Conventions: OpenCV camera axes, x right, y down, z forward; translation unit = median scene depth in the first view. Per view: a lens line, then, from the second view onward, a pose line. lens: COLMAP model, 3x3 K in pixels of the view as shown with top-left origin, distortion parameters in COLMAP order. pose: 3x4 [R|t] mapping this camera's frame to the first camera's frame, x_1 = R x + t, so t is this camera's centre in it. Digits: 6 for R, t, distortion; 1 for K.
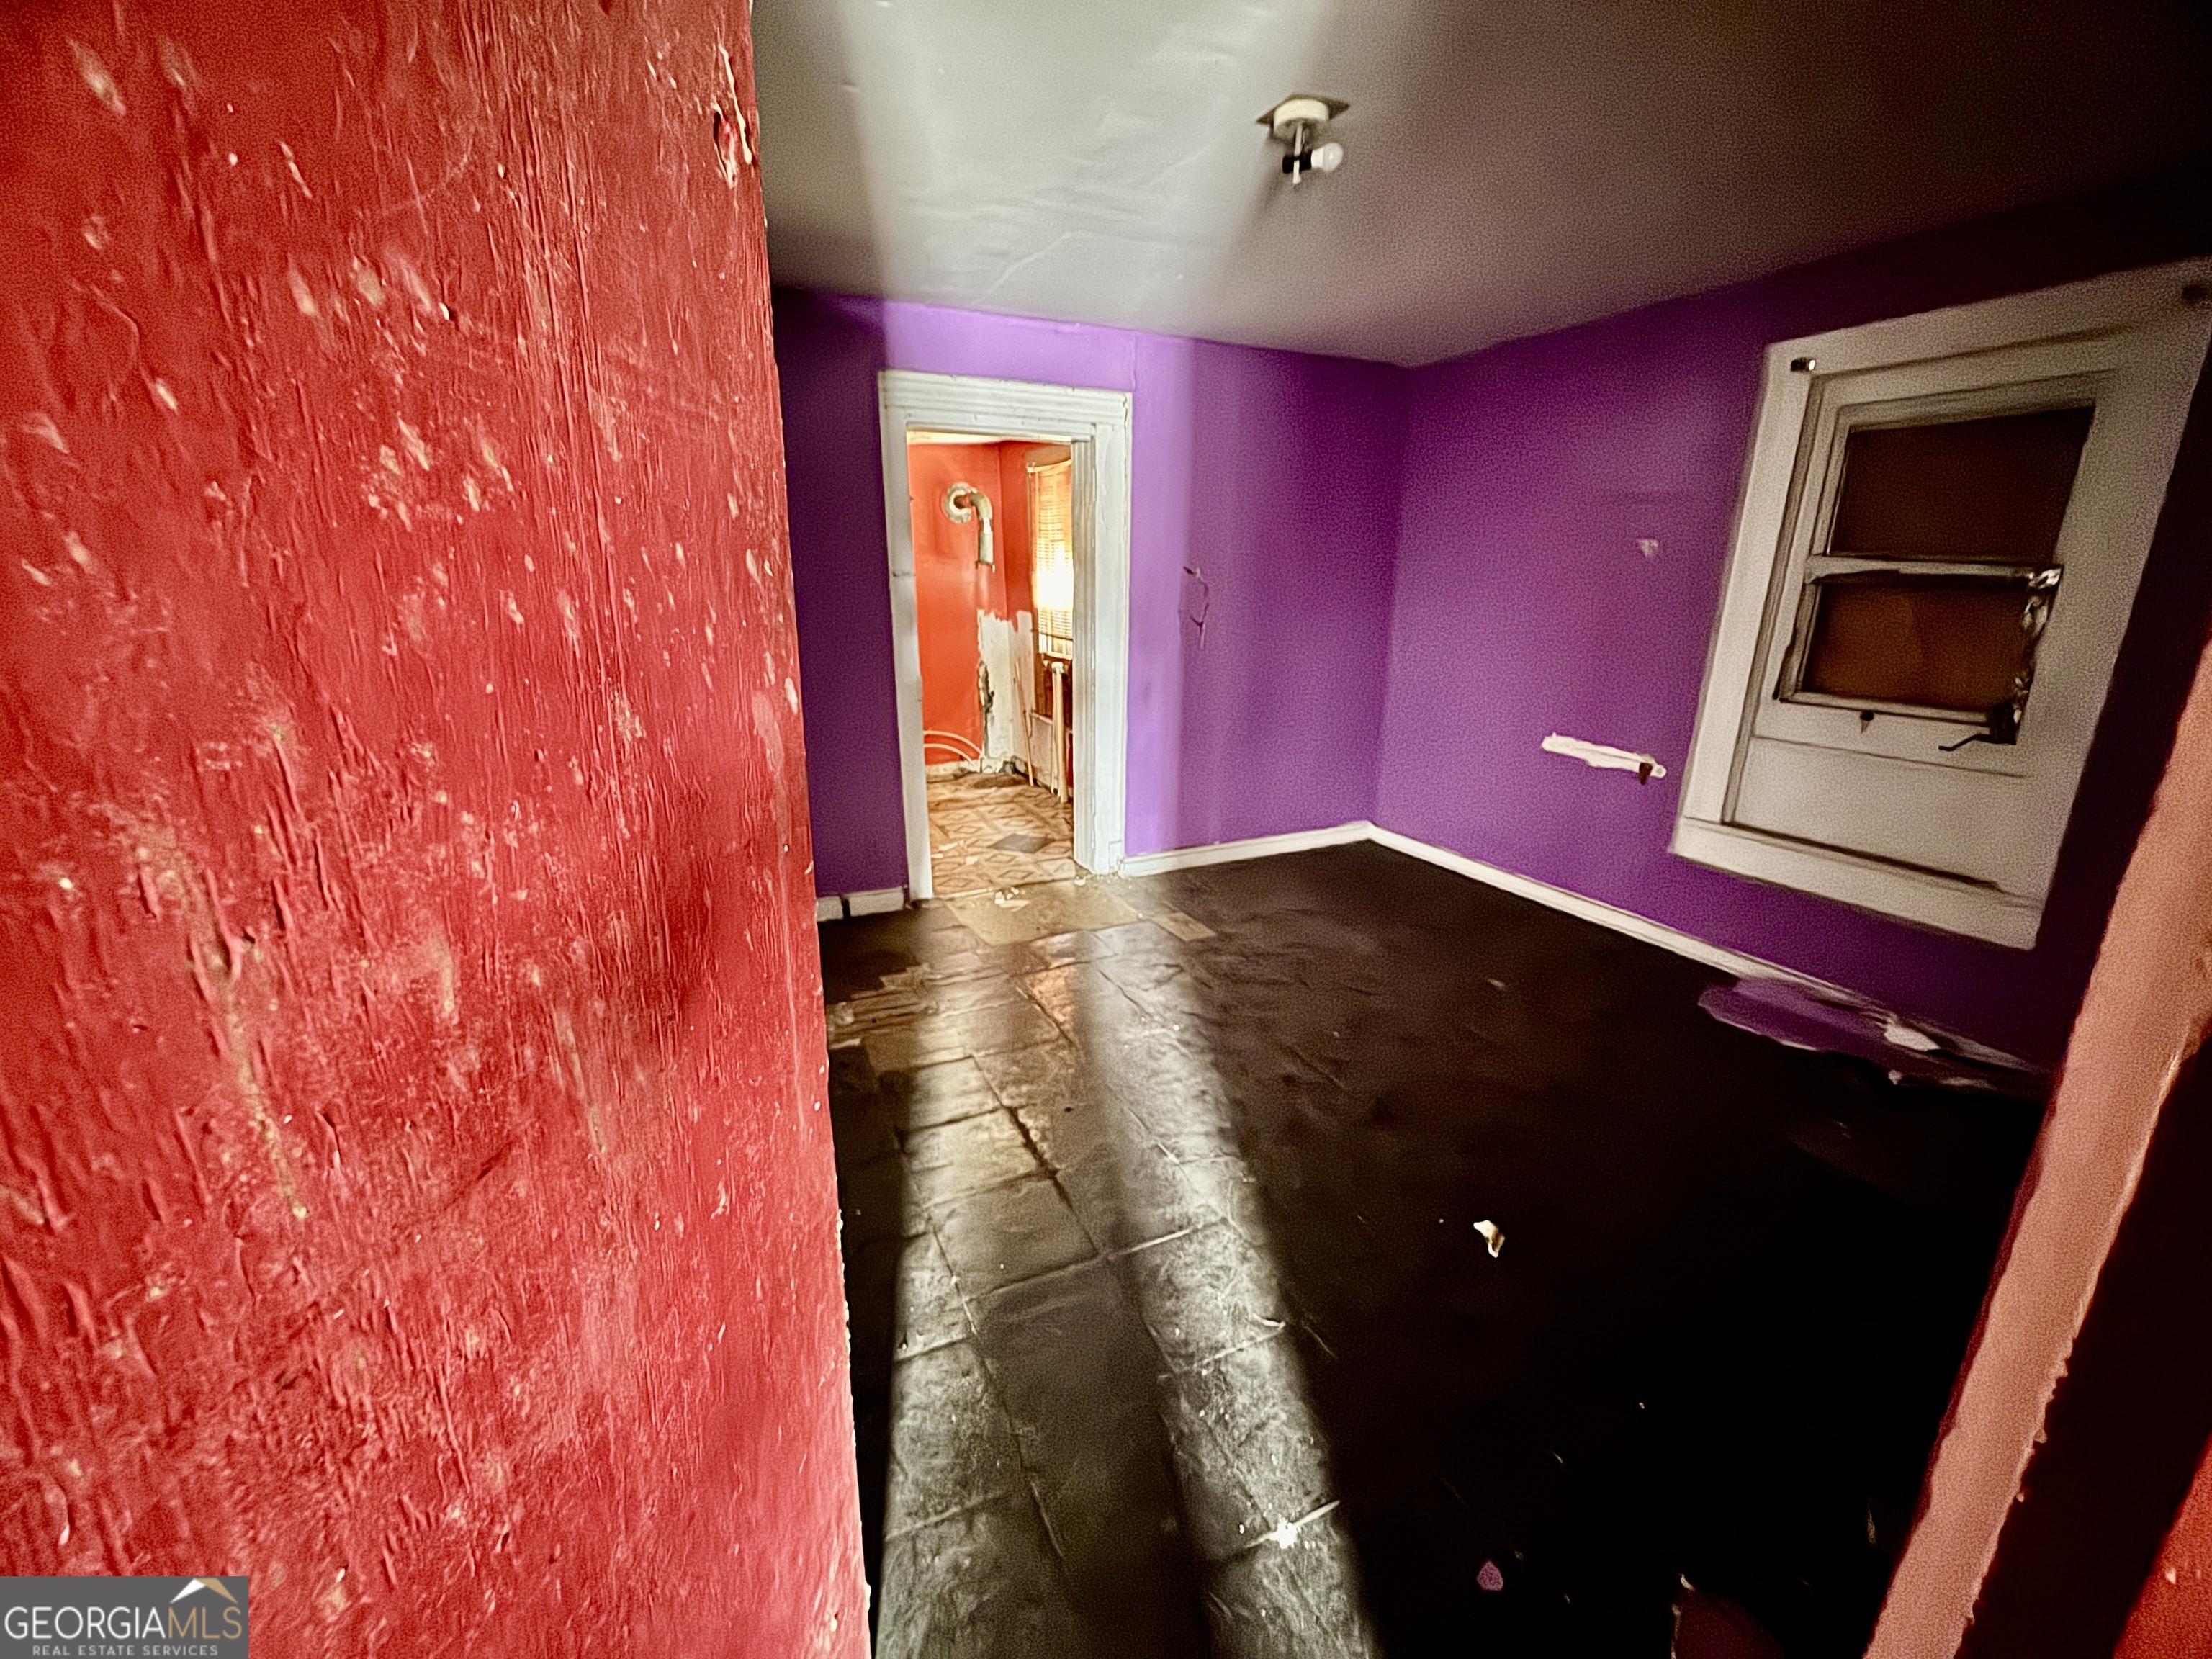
lens RADIAL K [[891.7, 0, 1116.7], [0, 891.7, 845.1], [0, 0, 1]] dist [-0.000767, 0.000050]
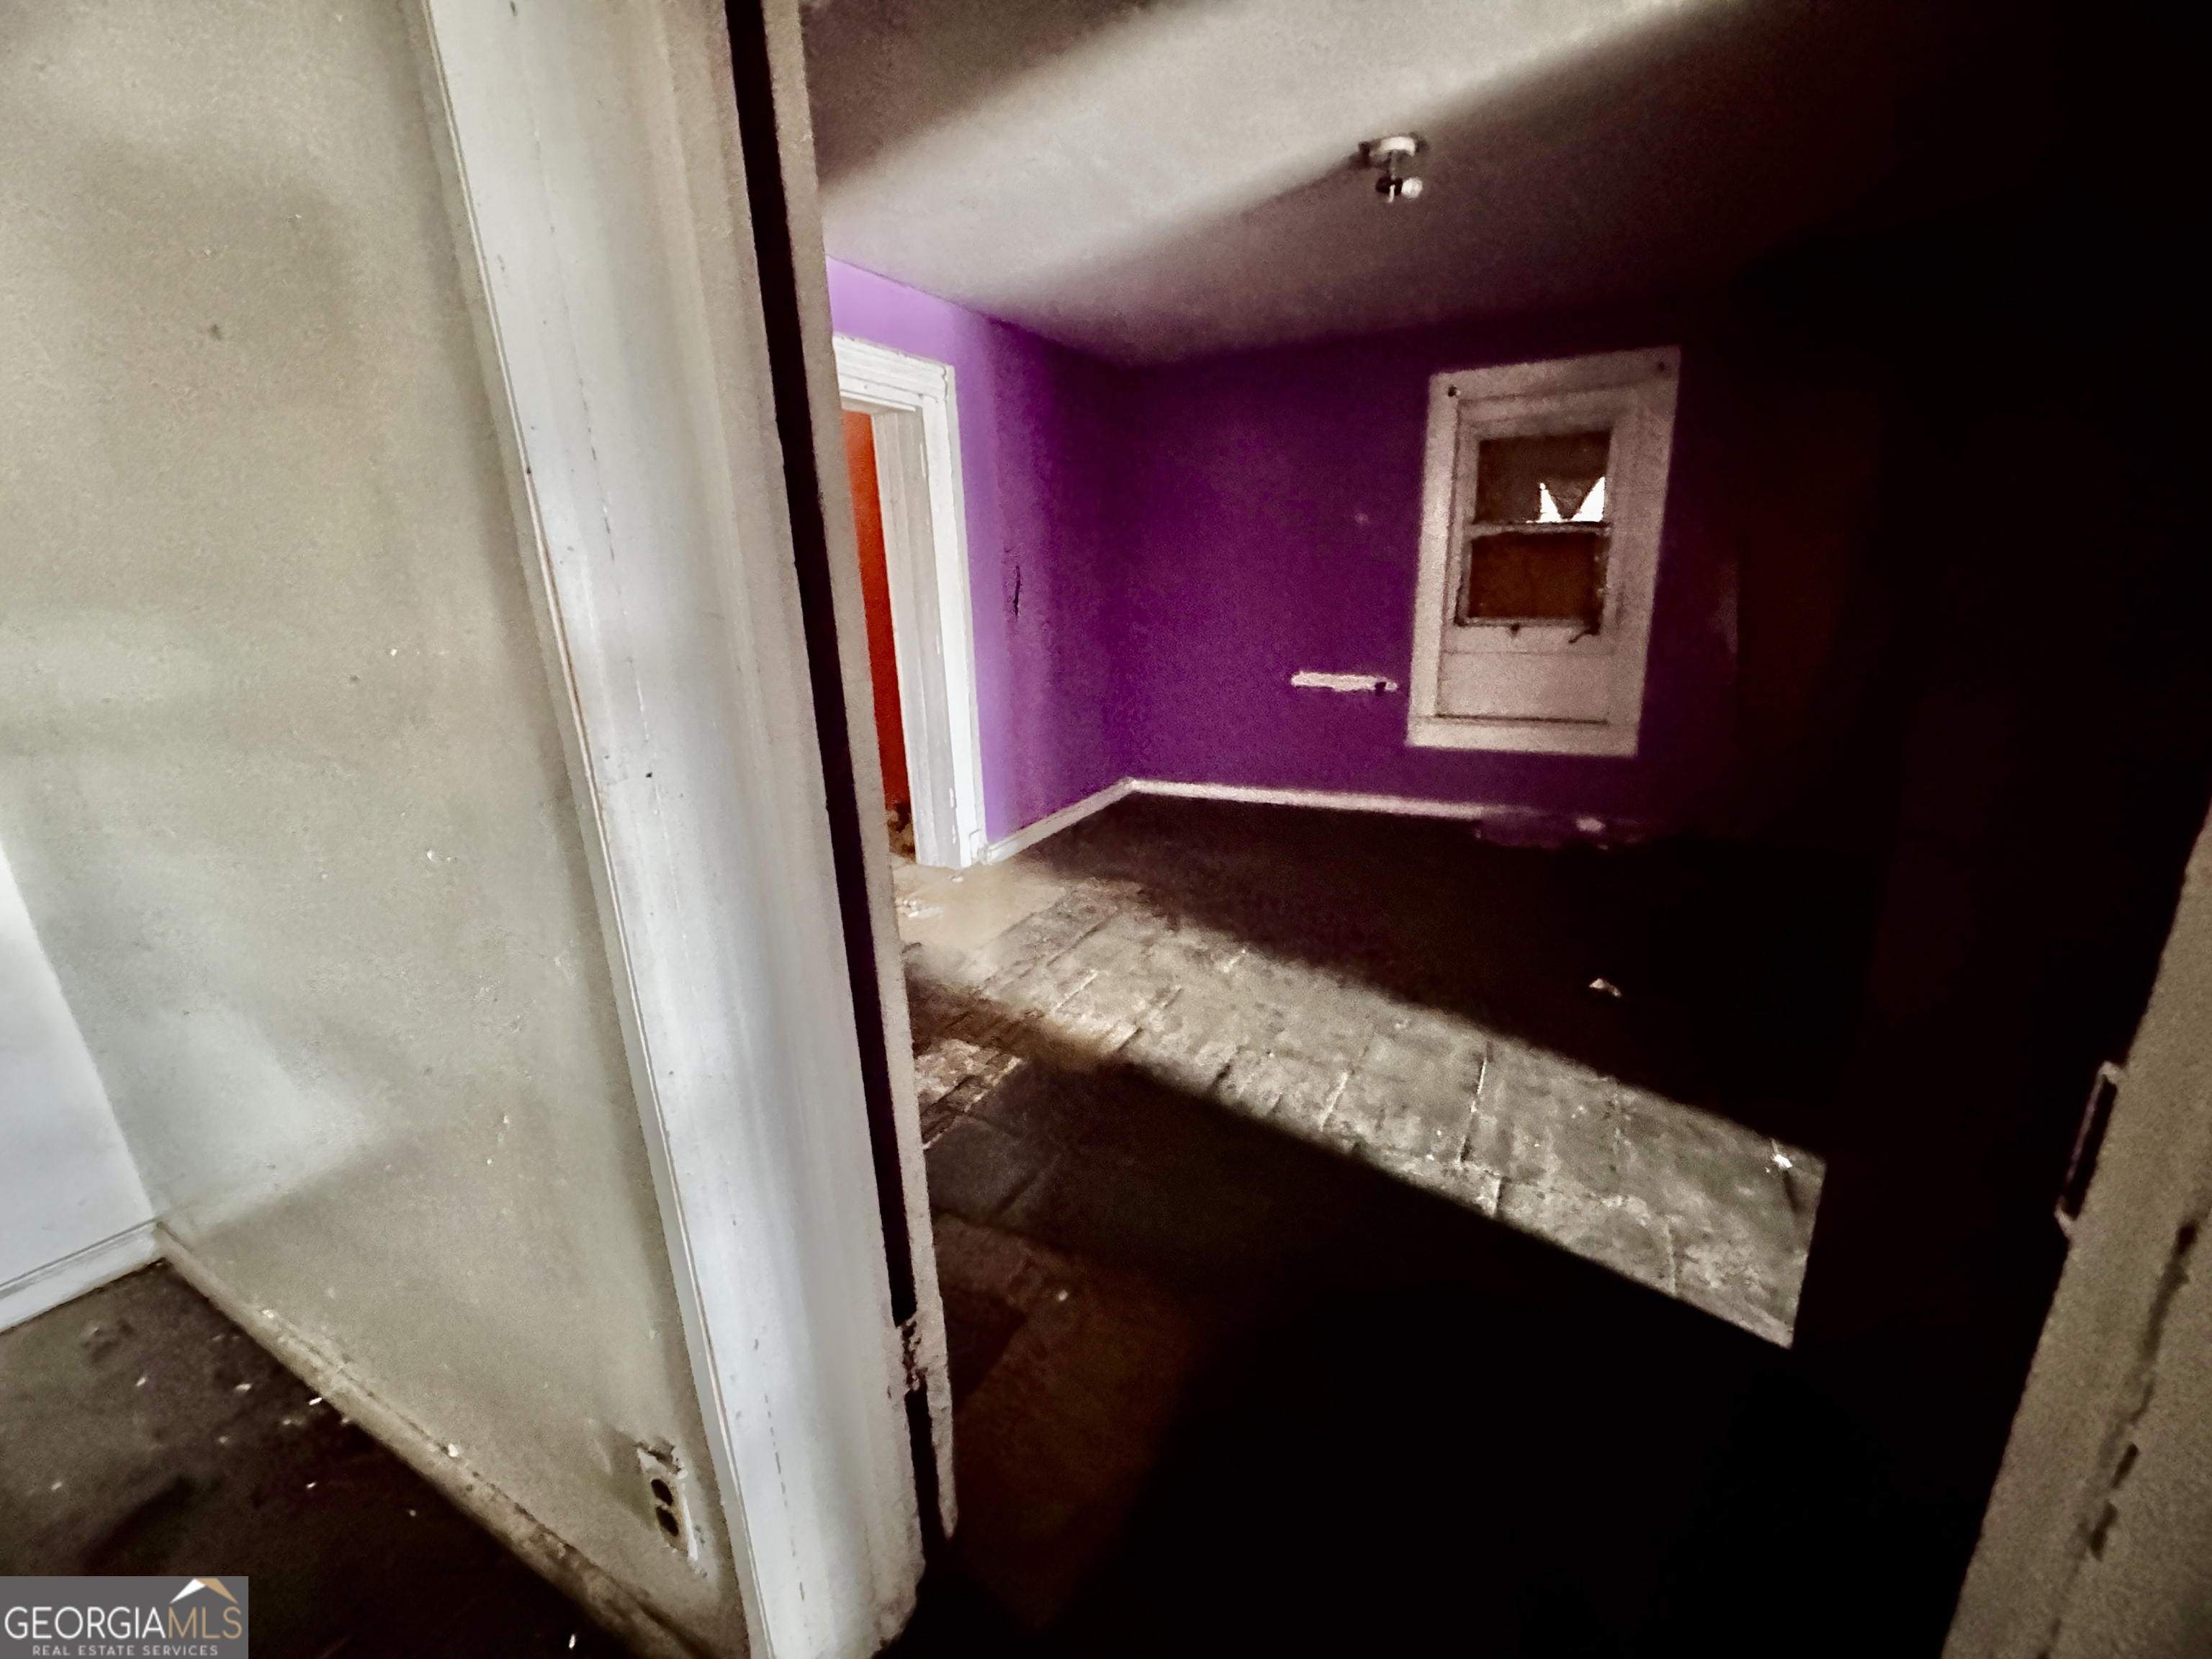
lens RADIAL K [[896.4, 0, 1100.7], [0, 896.4, 842.1], [0, 0, 1]] dist [-0.002272, 0.000273]
pose [[0.794437, -0.204822, 0.571768, -0.618263], [0.213324, 0.975539, 0.053064, -0.020345], [-0.568650, 0.079816, 0.818698, 0.177021]]
